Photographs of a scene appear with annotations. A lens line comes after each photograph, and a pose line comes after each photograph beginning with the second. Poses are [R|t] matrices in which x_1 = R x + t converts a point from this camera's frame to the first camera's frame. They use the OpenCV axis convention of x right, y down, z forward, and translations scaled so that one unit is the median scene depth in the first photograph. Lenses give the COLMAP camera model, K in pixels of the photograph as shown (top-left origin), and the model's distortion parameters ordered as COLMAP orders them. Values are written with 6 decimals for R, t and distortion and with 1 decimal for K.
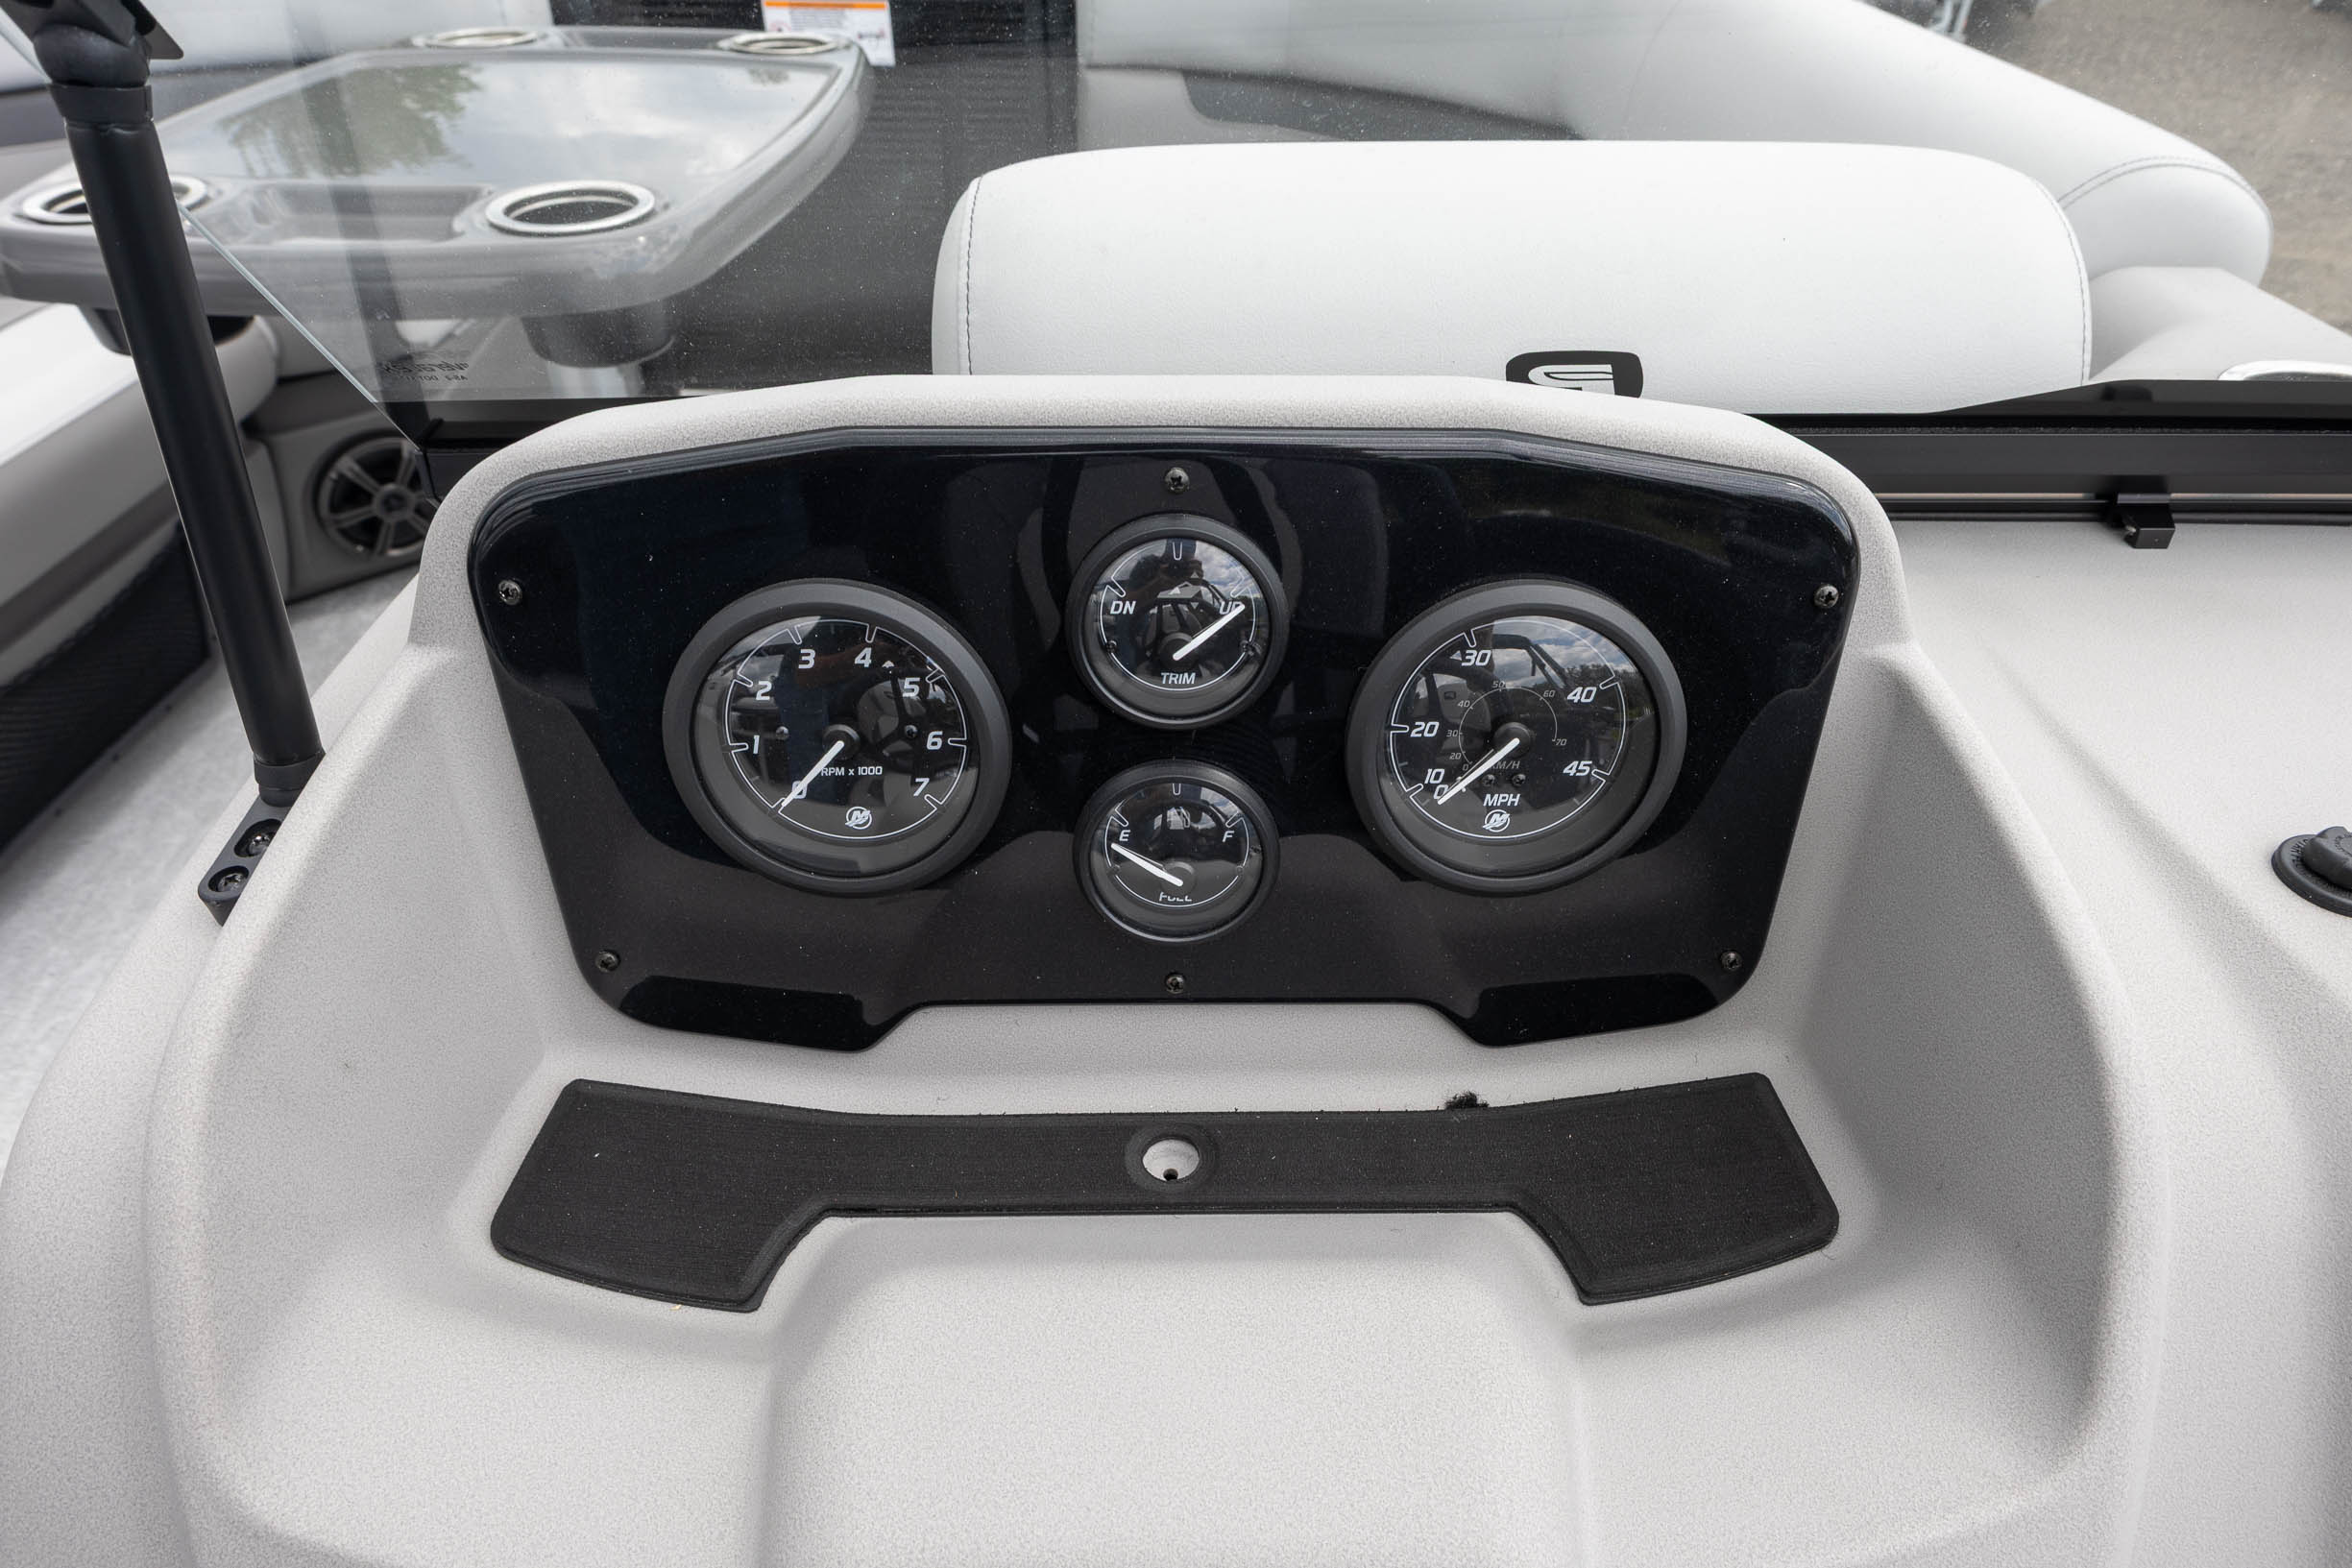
lens RADIAL K [[1357.9, 0, 1194.8], [0, 1357.9, 780.4], [0, 0, 1]] dist [-0.004050, -0.005901]
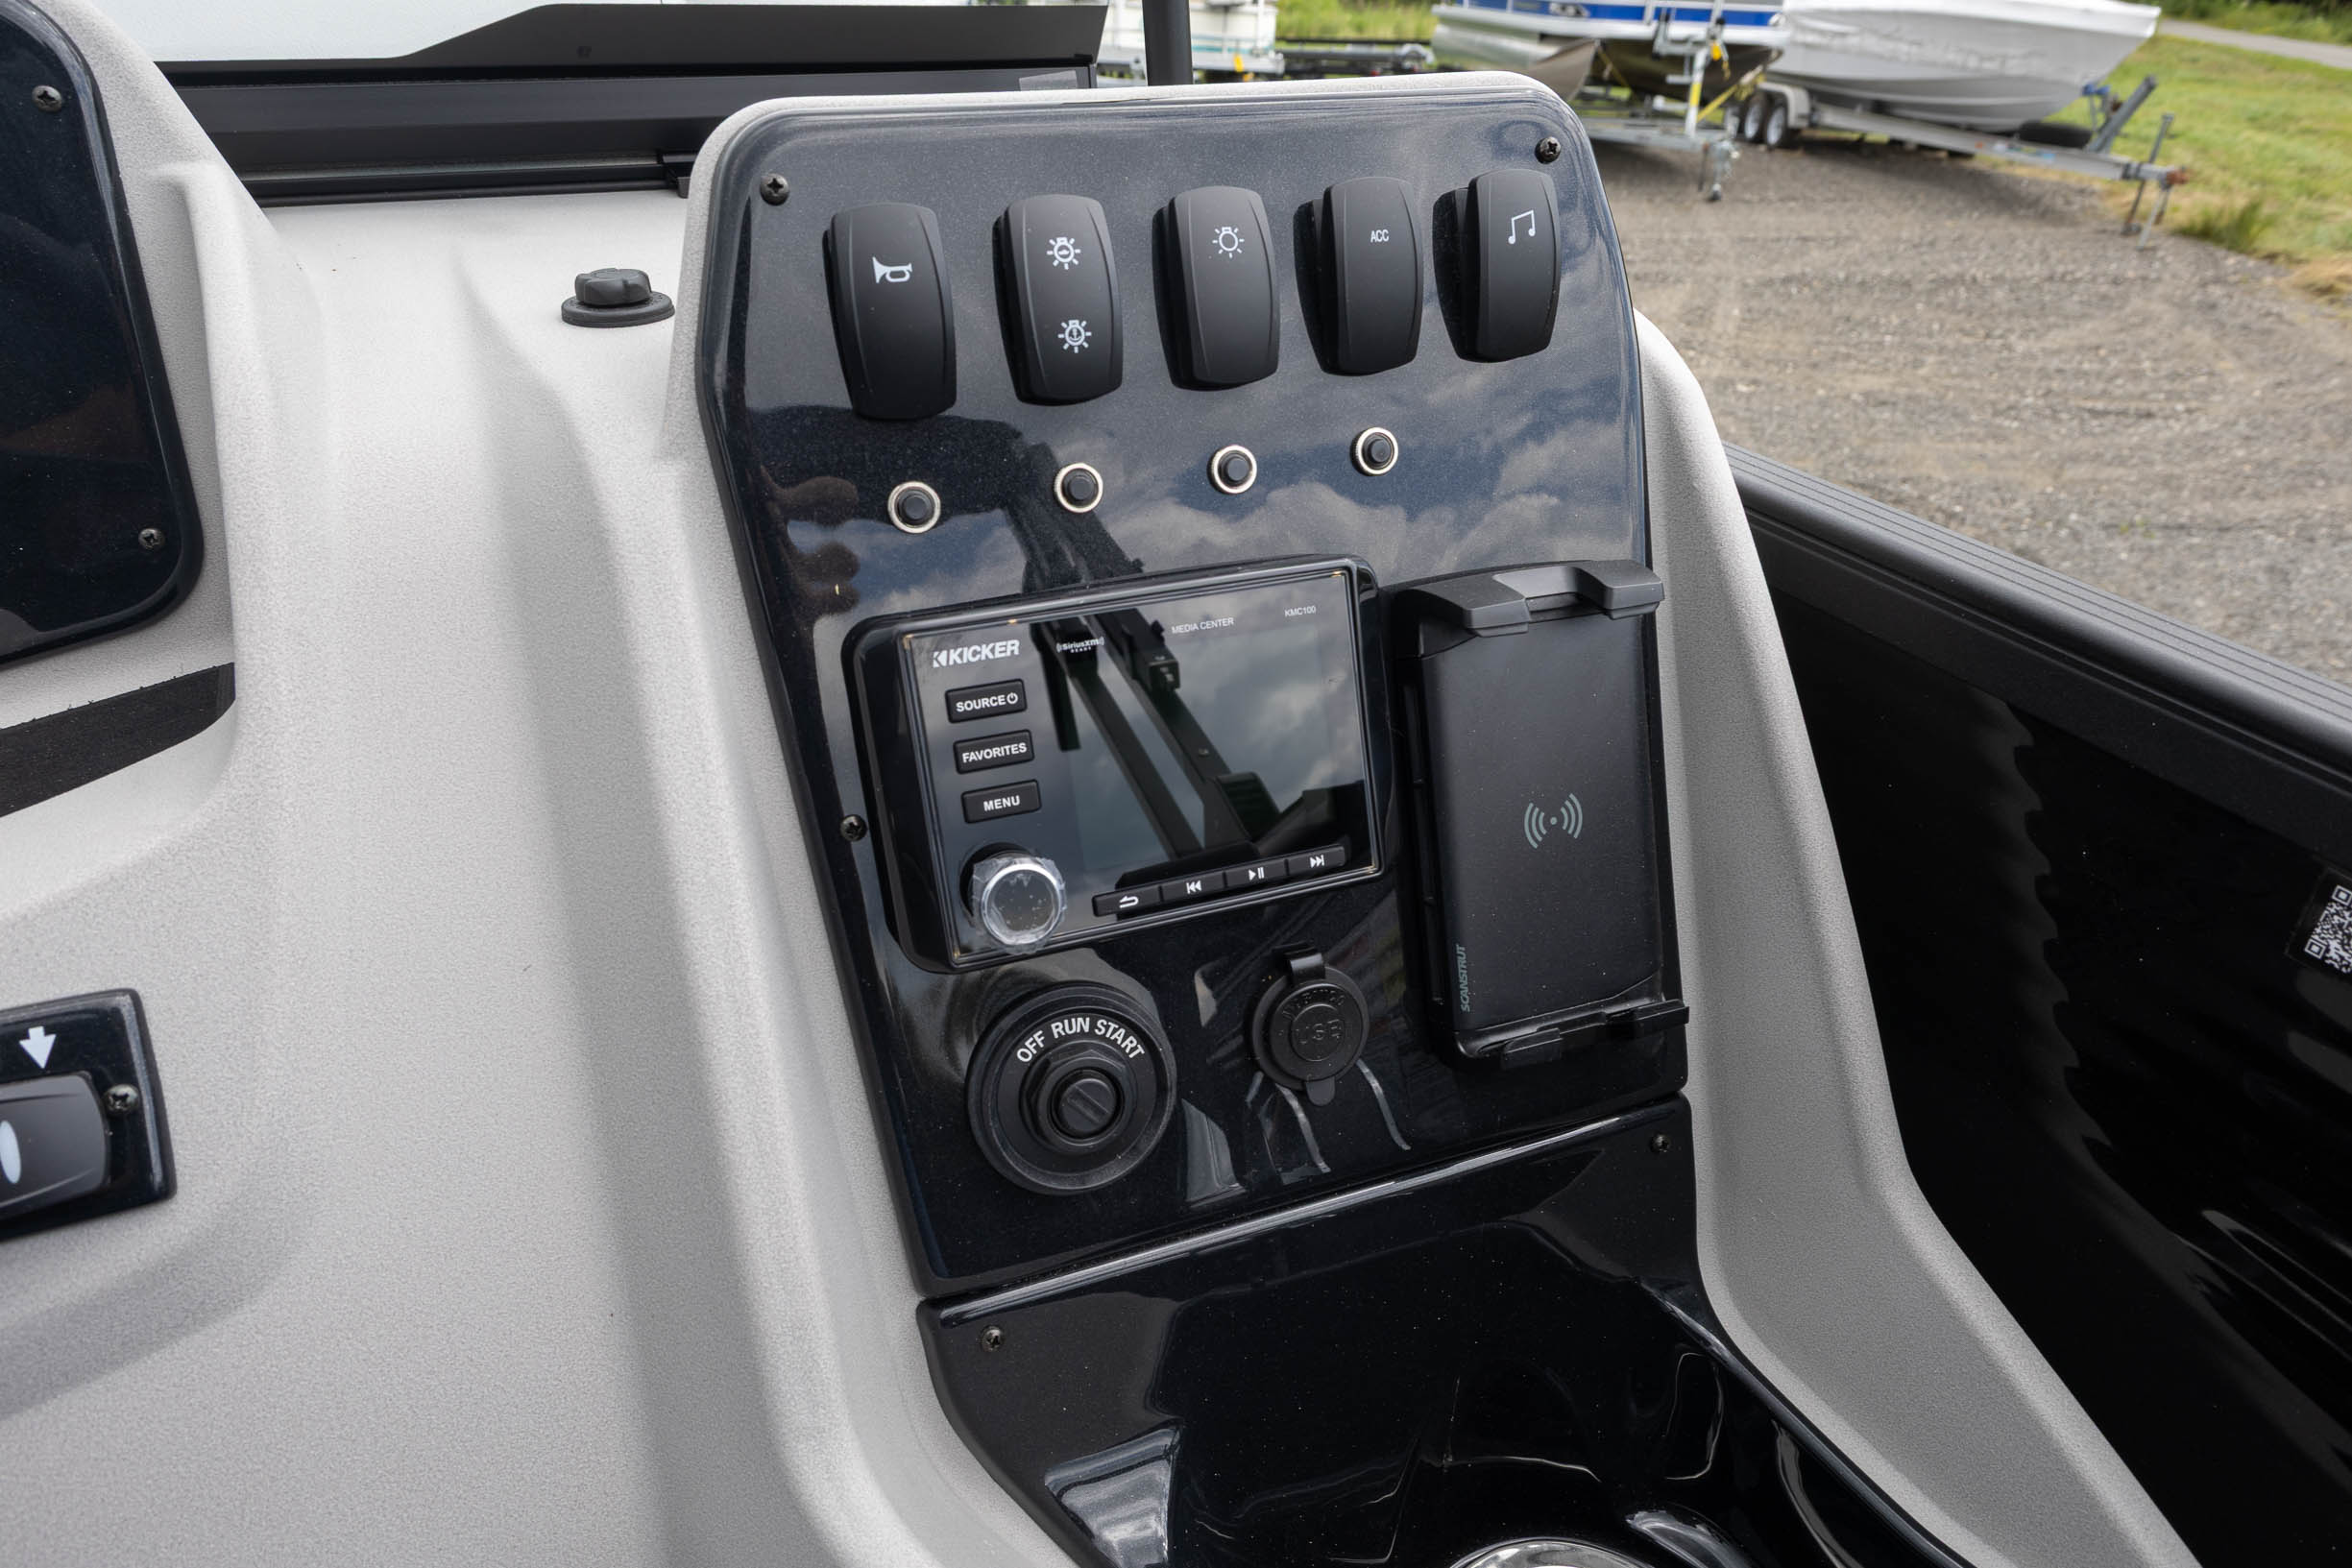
lens RADIAL K [[1394.4, 0, 1159.2], [0, 1394.4, 775.8], [0, 0, 1]] dist [0.000947, 0.000339]
pose [[0.913879, -0.188159, 0.359751, 0.459750], [0.226583, 0.971658, -0.067391, 0.364748], [-0.336875, 0.143101, 0.930611, -0.087122]]
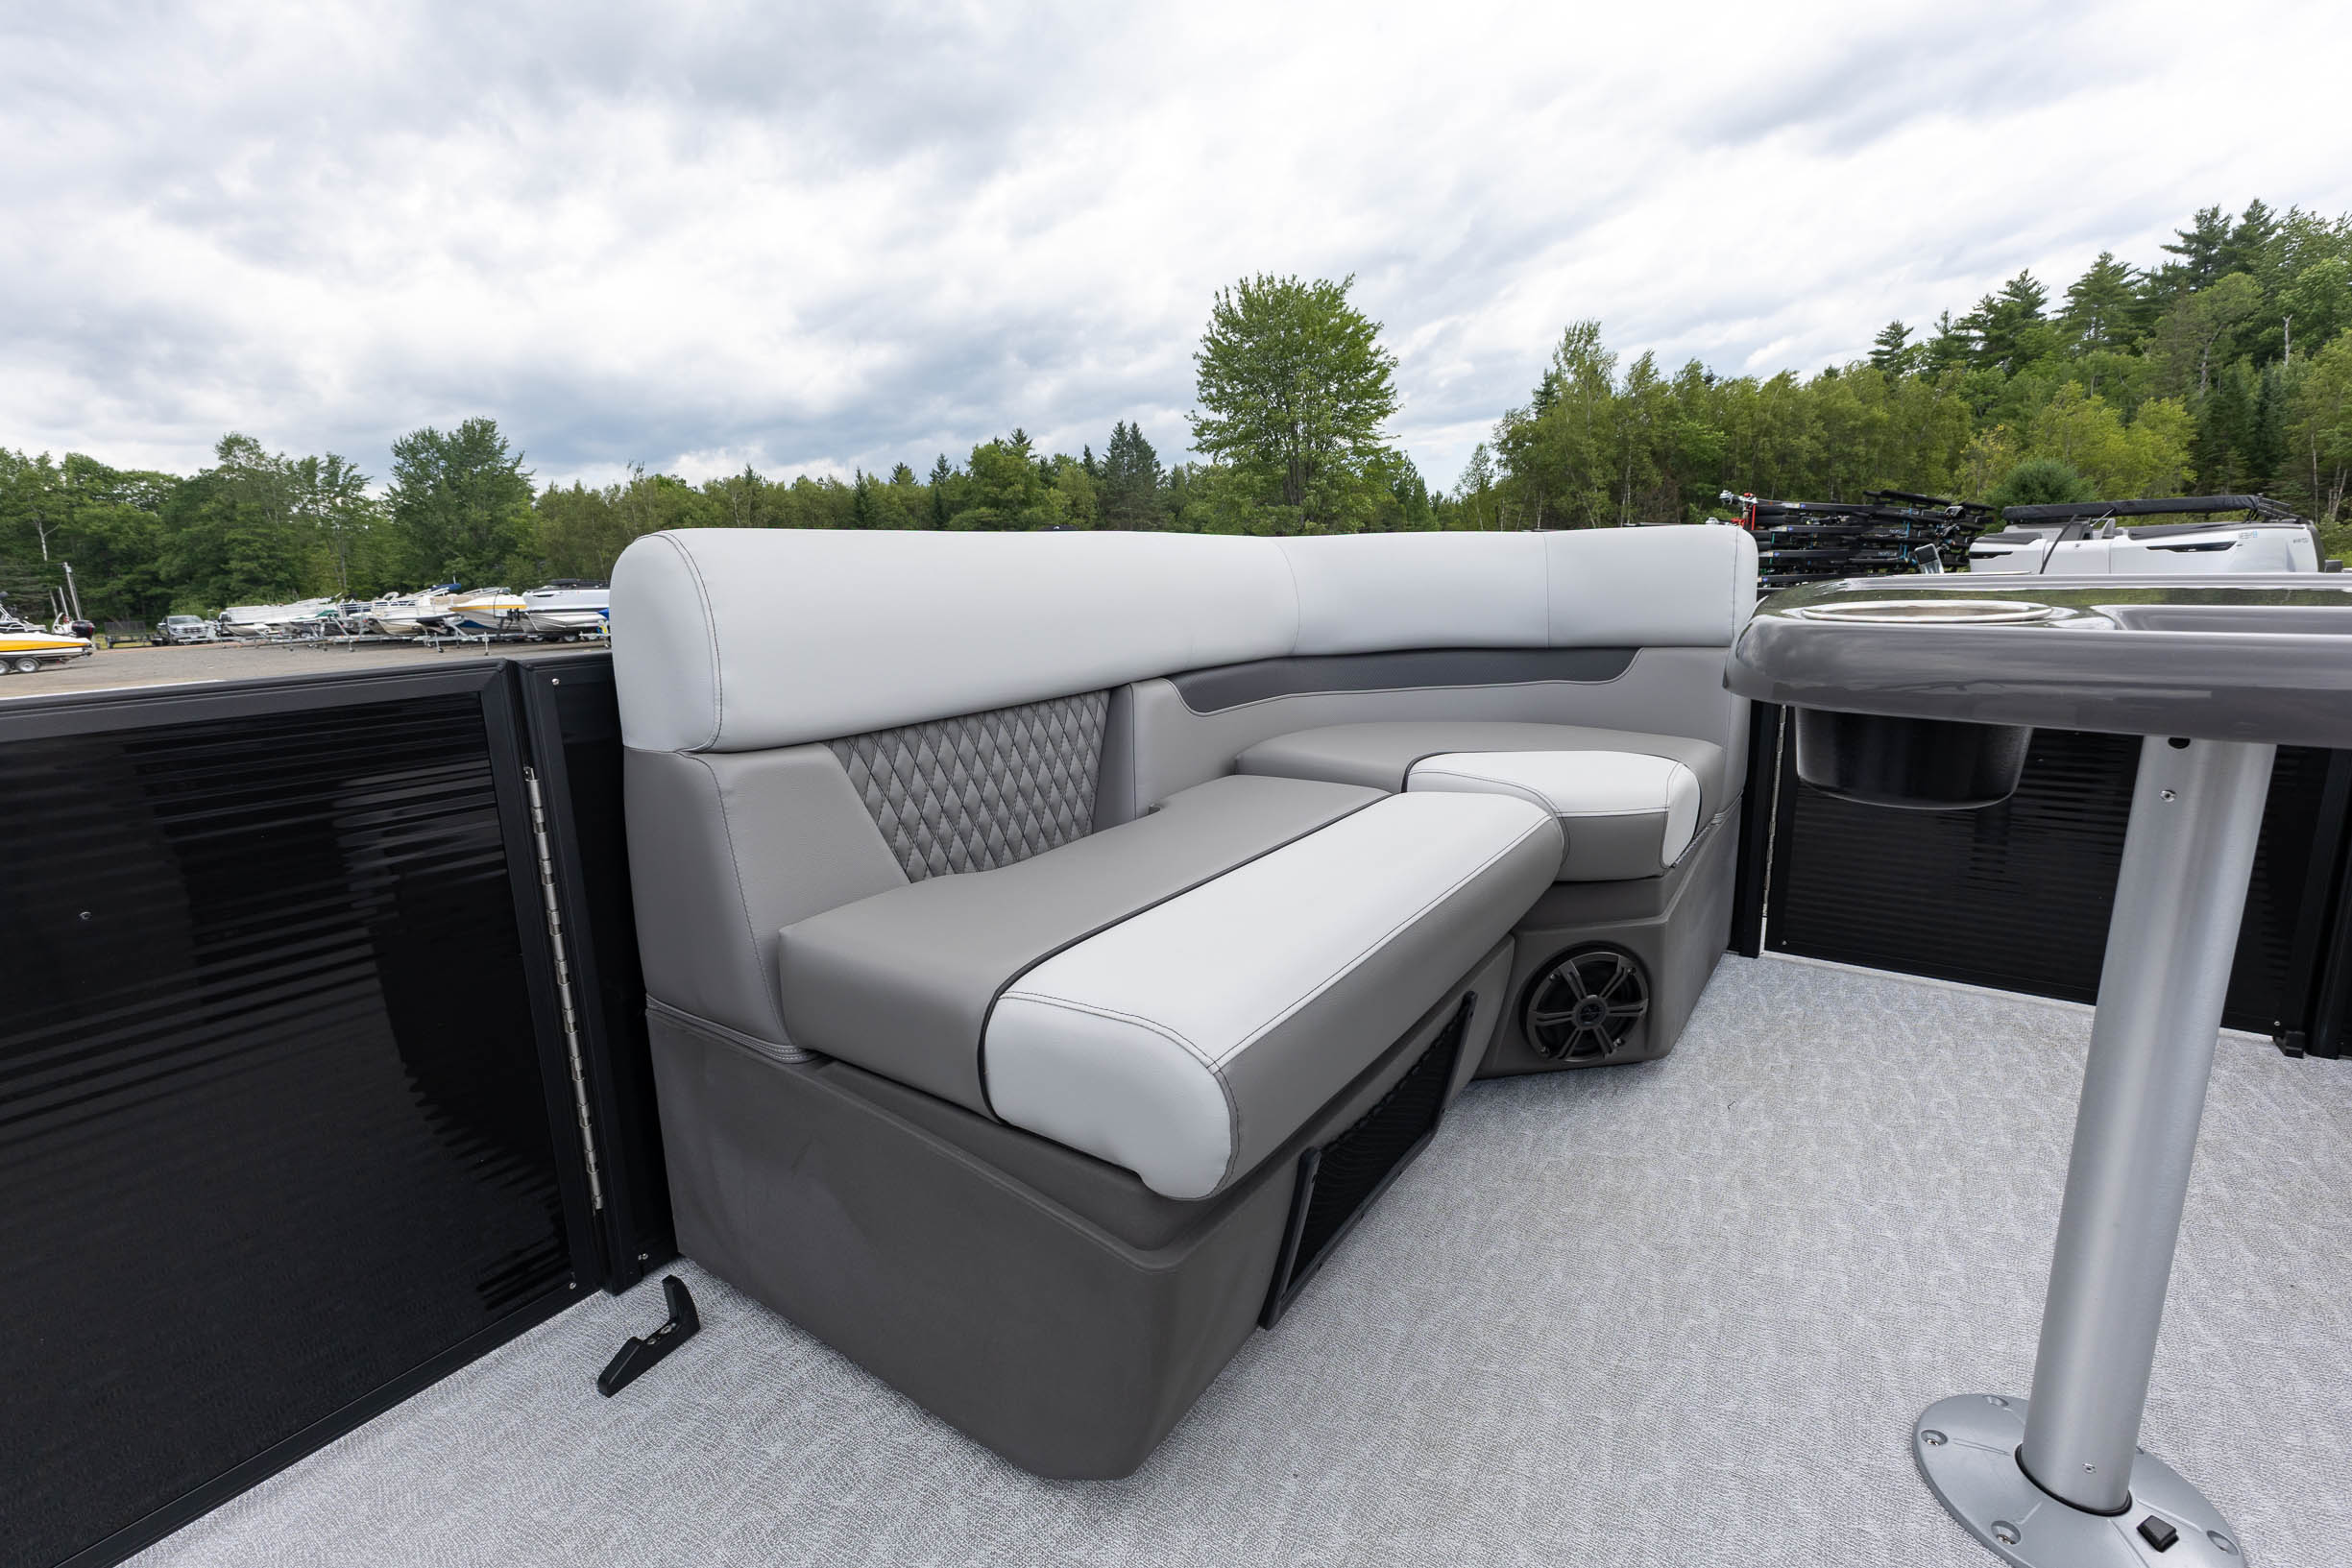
lens RADIAL K [[1027.7, 0, 1179.4], [0, 1027.7, 796.3], [0, 0, 1]] dist [0.017833, -0.008763]
pose [[0.816050, 0.093078, -0.570438, -1.209220], [-0.320913, 0.893807, -0.313246, -0.028109], [0.480705, 0.438686, 0.759261, 0.575576]]
